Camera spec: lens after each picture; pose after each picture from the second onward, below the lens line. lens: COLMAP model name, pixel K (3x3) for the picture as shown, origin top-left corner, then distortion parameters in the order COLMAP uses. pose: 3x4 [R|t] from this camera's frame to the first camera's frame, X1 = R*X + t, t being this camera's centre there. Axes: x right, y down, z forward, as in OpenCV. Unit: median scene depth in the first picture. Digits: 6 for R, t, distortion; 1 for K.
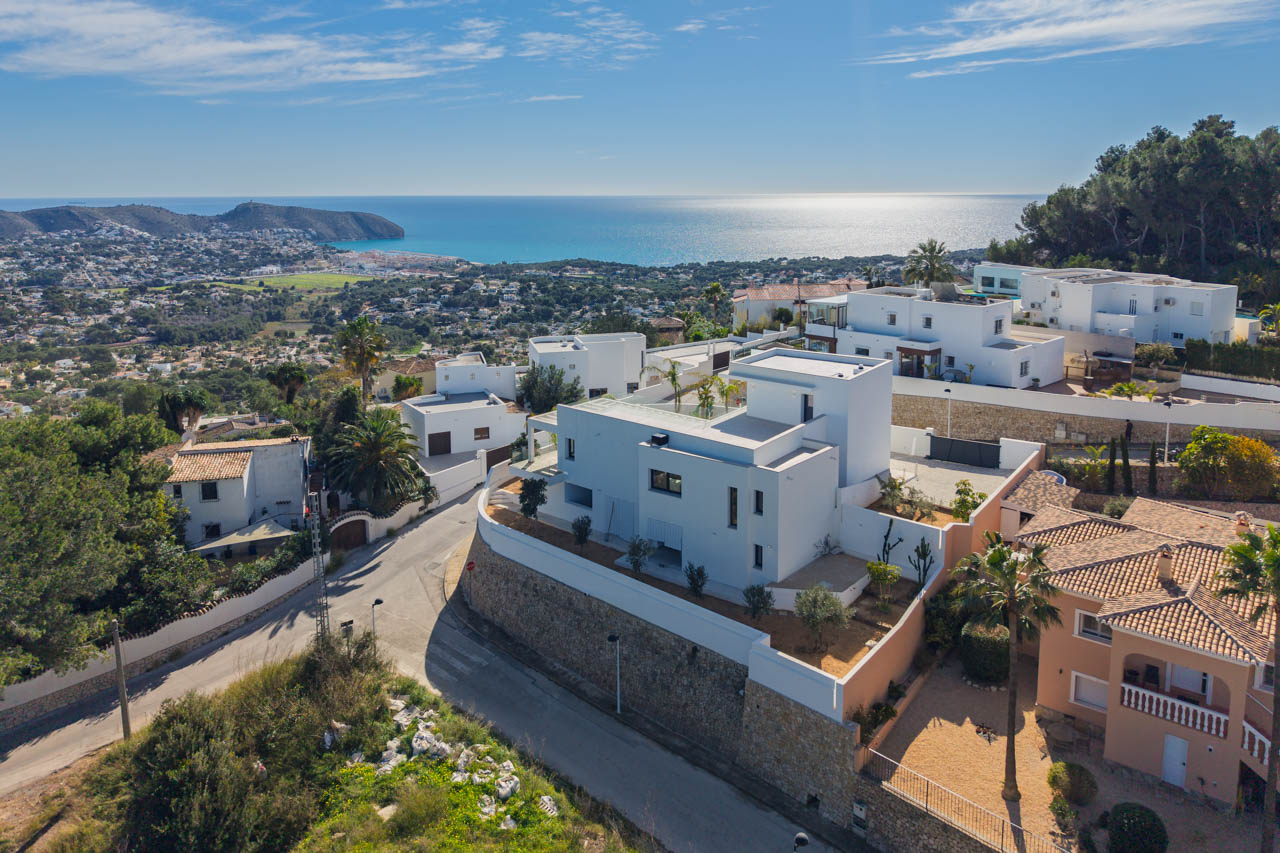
lens RADIAL K [[928.8, 0, 623.5], [0, 928.8, 369.6], [0, 0, 1]] dist [0.065510, -0.091859]
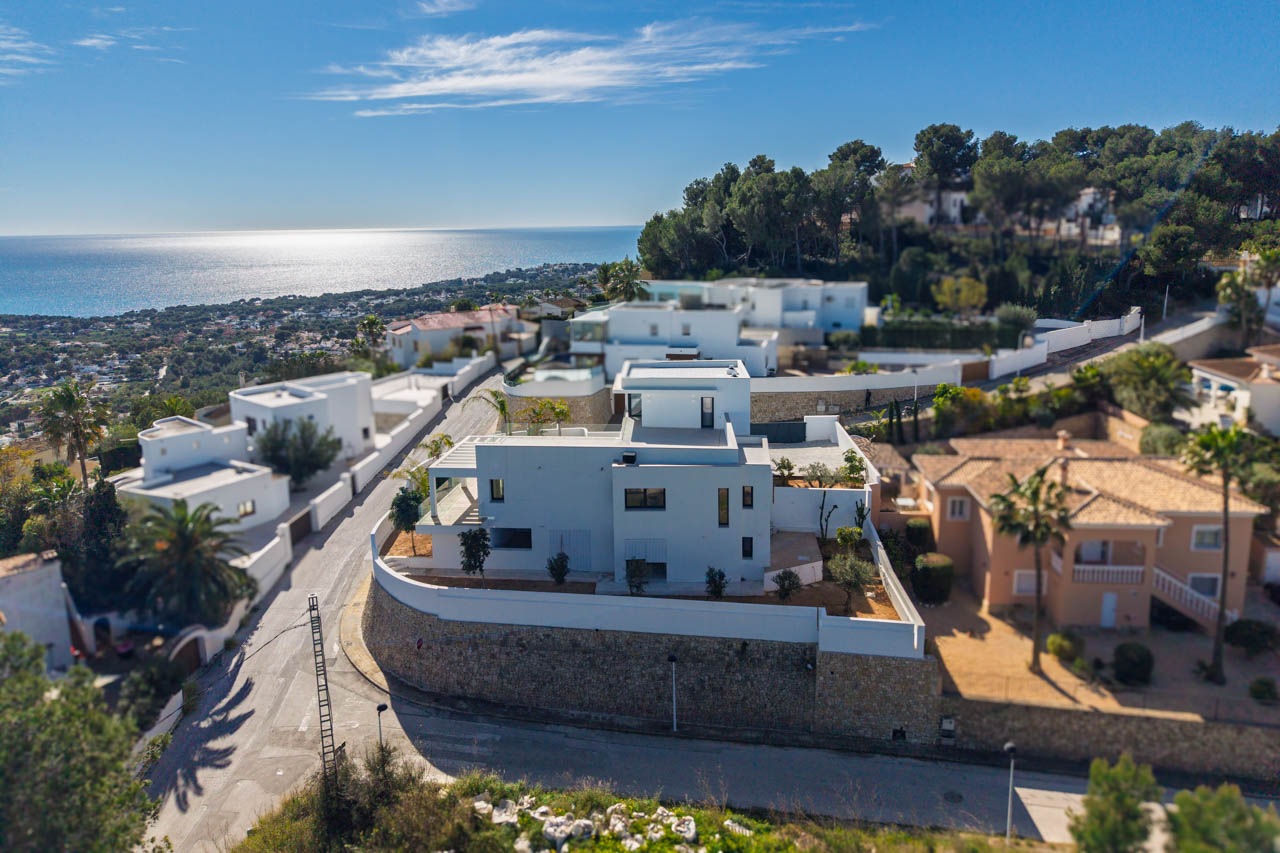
lens RADIAL K [[894.2, 0, 640.0], [0, 894.2, 426.5], [0, 0, 1]] dist [0.031635, -0.033871]
pose [[0.806134, -0.142165, 0.574402, -0.328226], [0.126463, 0.989675, 0.067463, -0.013944], [-0.578062, 0.018257, 0.815789, 0.145017]]
